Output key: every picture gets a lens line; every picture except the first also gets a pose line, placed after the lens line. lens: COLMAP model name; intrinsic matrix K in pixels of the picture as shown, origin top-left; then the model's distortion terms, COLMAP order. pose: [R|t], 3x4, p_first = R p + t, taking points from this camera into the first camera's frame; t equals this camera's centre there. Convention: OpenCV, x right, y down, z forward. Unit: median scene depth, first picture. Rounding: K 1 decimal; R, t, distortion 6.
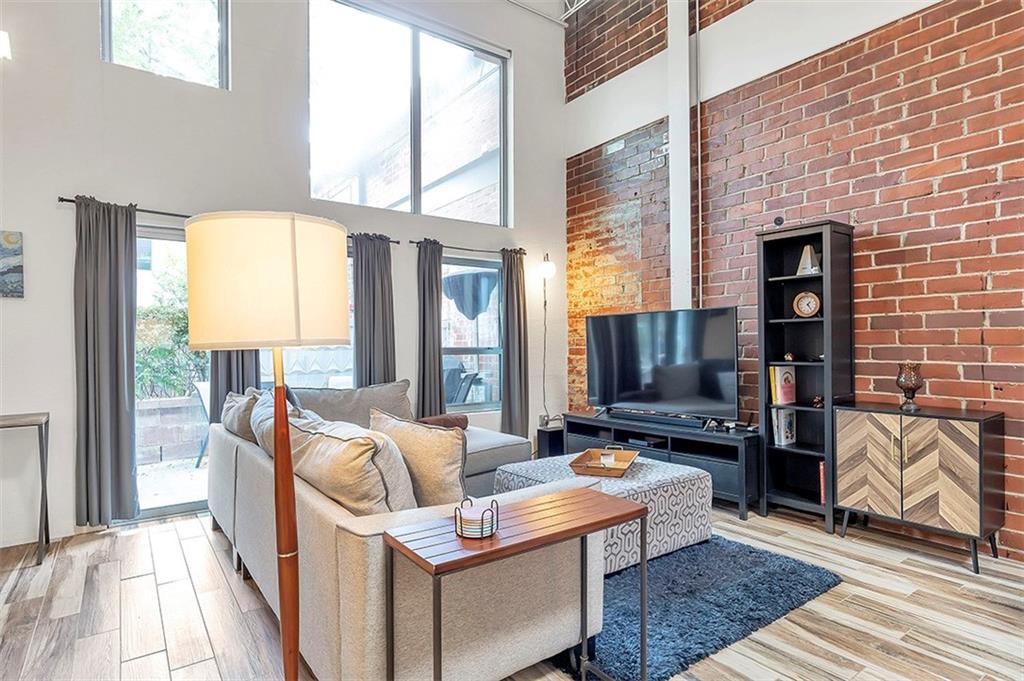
lens RADIAL K [[546.8, 0, 518.2], [0, 546.8, 345.5], [0, 0, 1]] dist [-0.010589, 0.003937]
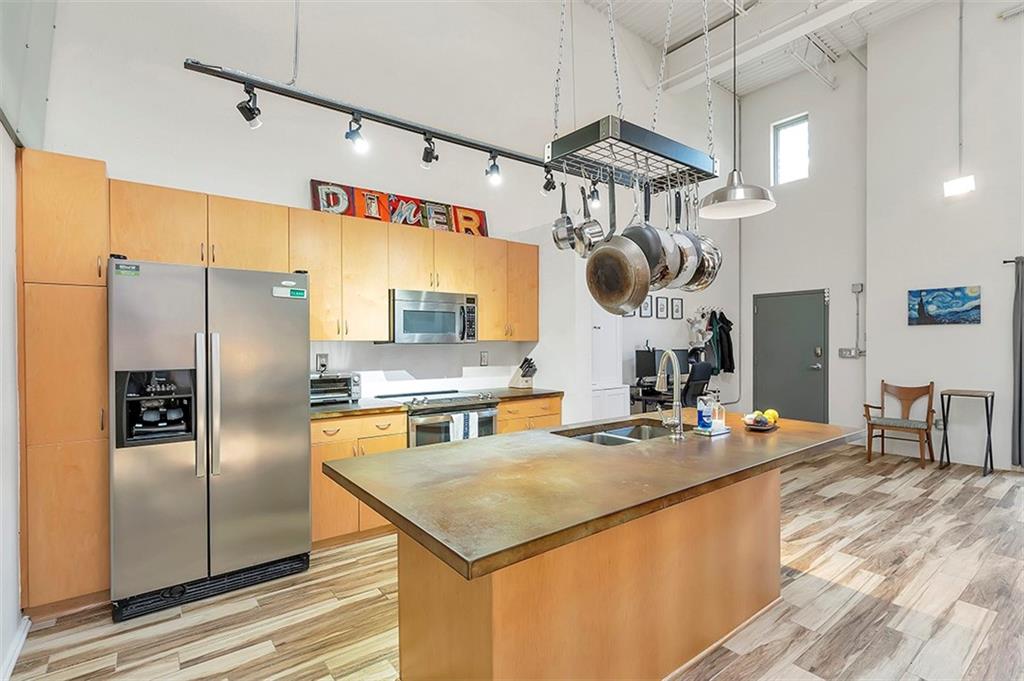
lens RADIAL K [[482.6, 0, 513.3], [0, 482.6, 345.8], [0, 0, 1]] dist [-0.004473, 0.002692]
pose [[0.023771, 0.016116, -0.999588, 0.408144], [-0.001896, 0.999869, 0.016075, -0.027425], [0.999716, 0.001513, 0.023799, -0.362035]]
